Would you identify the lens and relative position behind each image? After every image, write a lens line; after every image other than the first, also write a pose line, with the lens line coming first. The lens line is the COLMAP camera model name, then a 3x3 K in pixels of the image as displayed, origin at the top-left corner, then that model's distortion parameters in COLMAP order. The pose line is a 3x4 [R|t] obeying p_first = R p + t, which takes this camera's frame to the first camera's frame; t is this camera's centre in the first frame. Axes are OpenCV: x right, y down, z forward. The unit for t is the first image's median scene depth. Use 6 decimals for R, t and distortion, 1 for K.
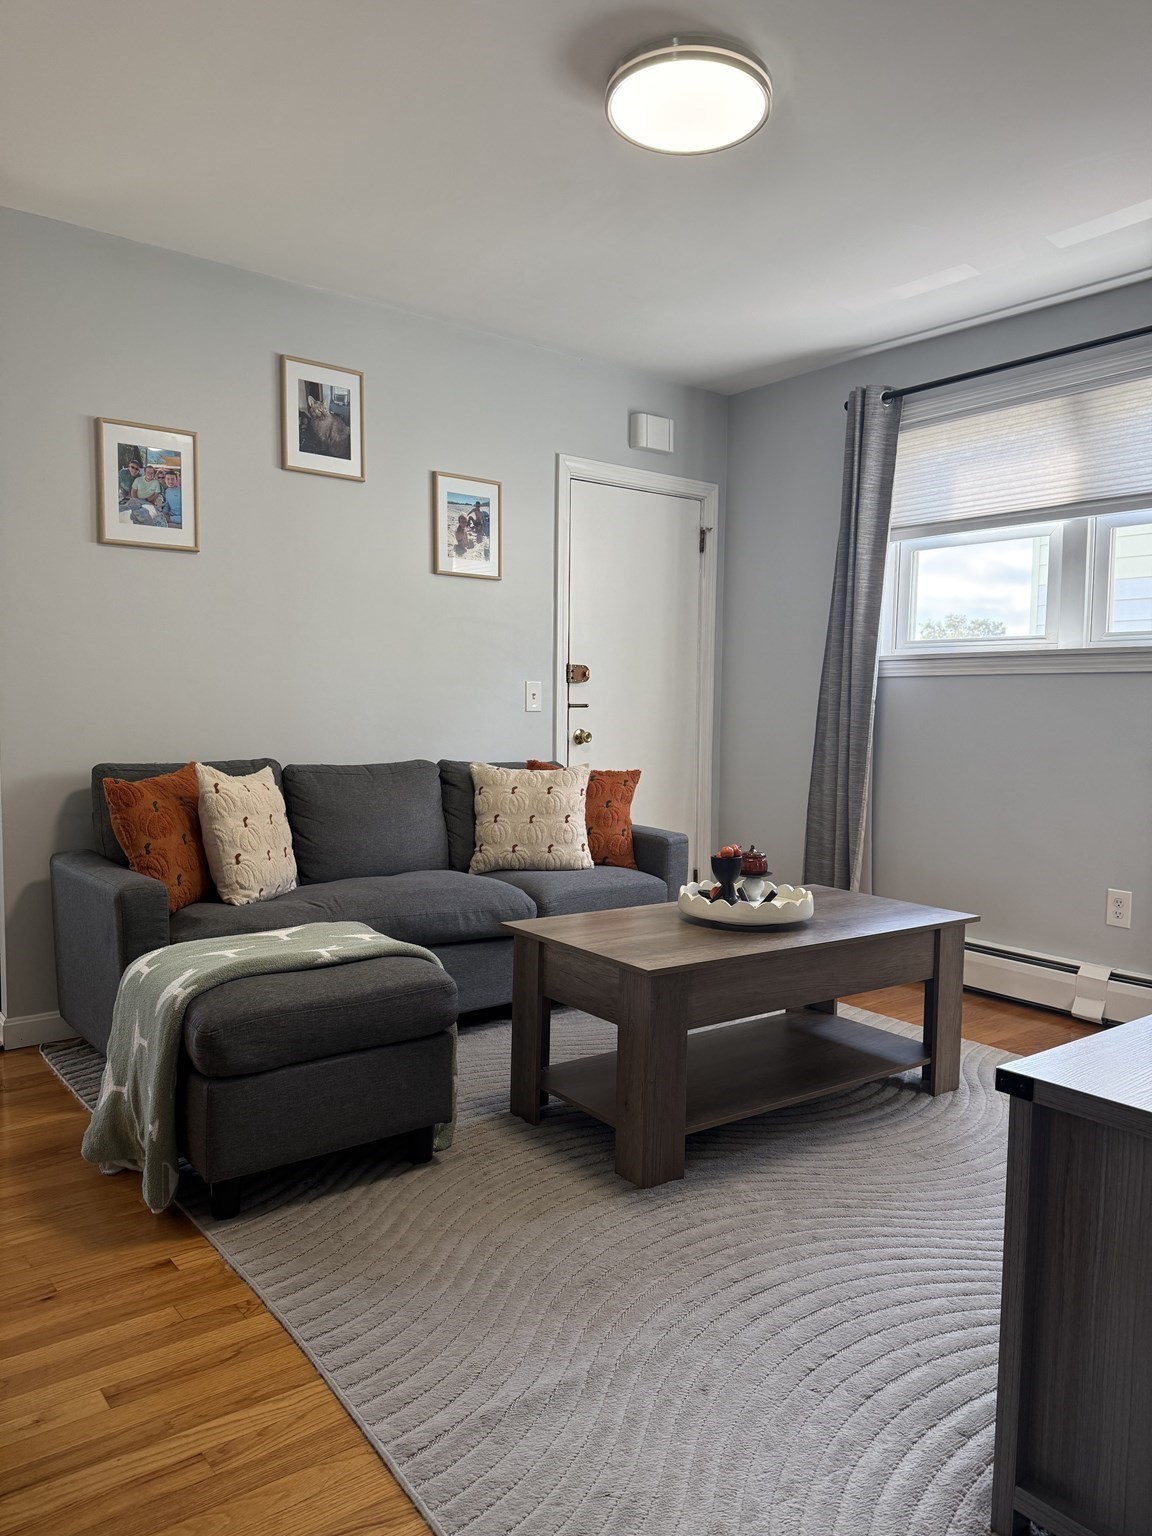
lens RADIAL K [[1078.1, 0, 576.0], [0, 1078.1, 768.0], [0, 0, 1]] dist [0.120065, -0.001736]
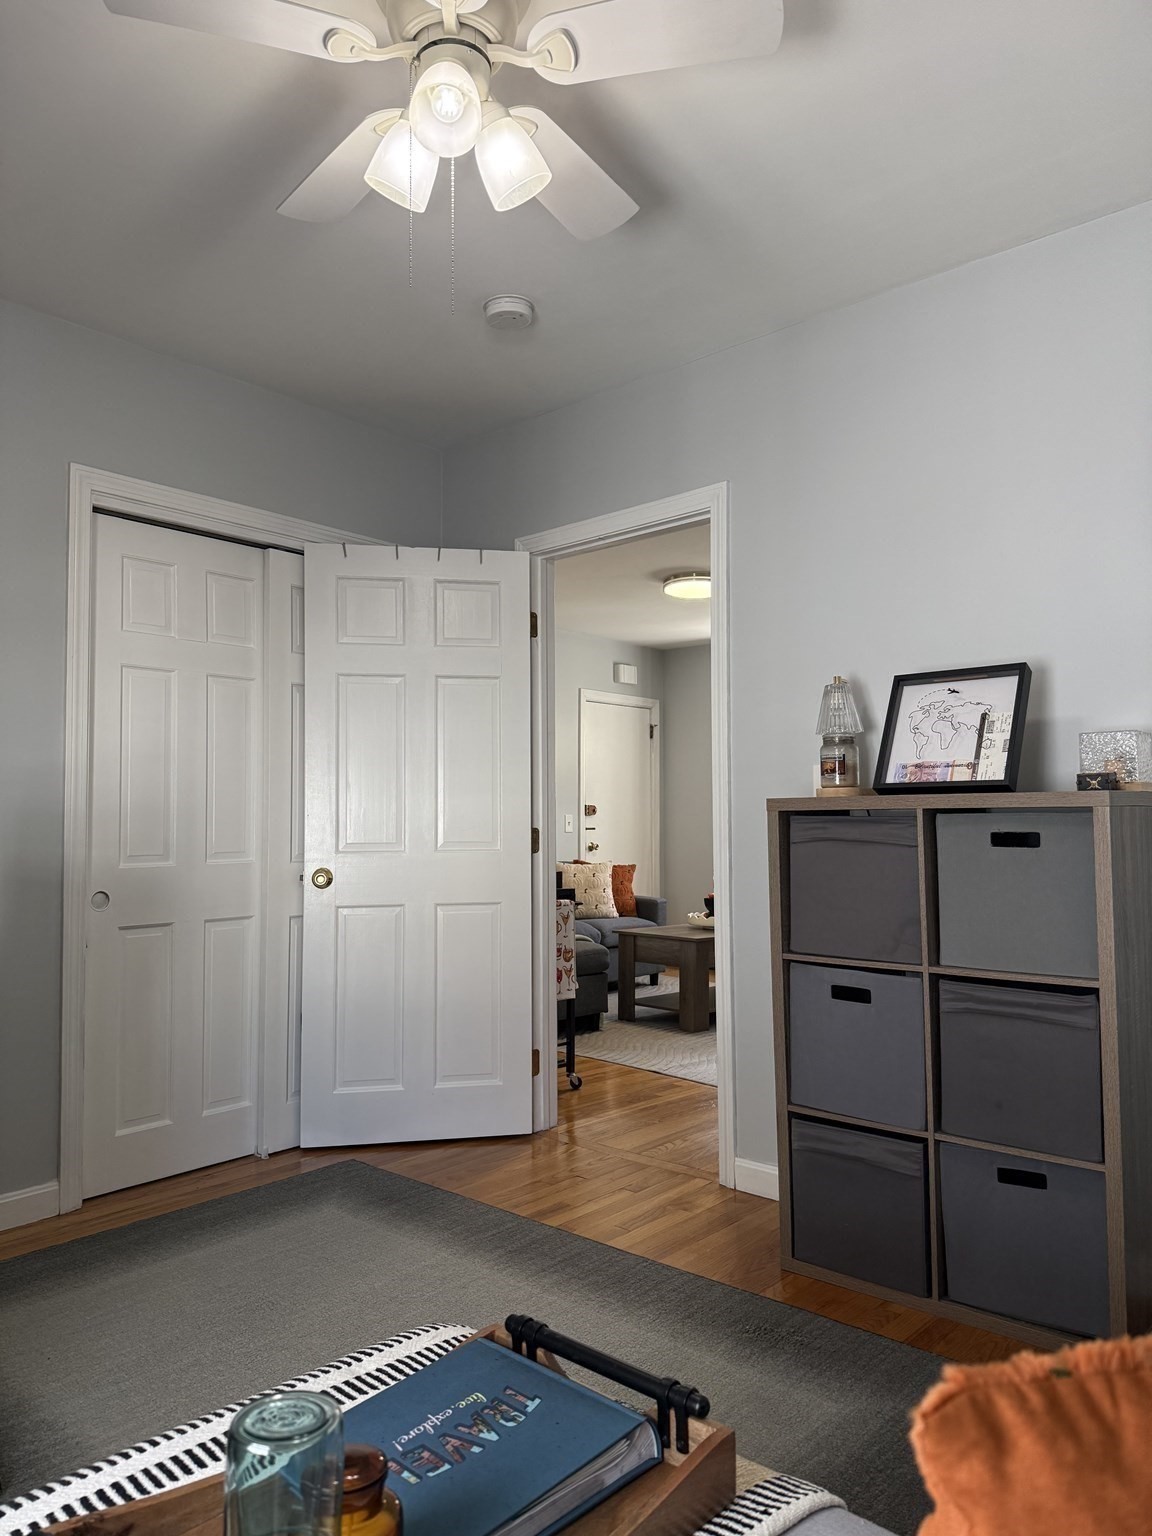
lens RADIAL K [[1078.1, 0, 576.0], [0, 1078.1, 768.0], [0, 0, 1]] dist [0.120065, -0.001736]
pose [[0.986455, -0.001100, 0.164029, -0.339176], [0.019825, 0.993446, -0.112568, 0.043868], [-0.162830, 0.114295, 0.980012, -0.777107]]
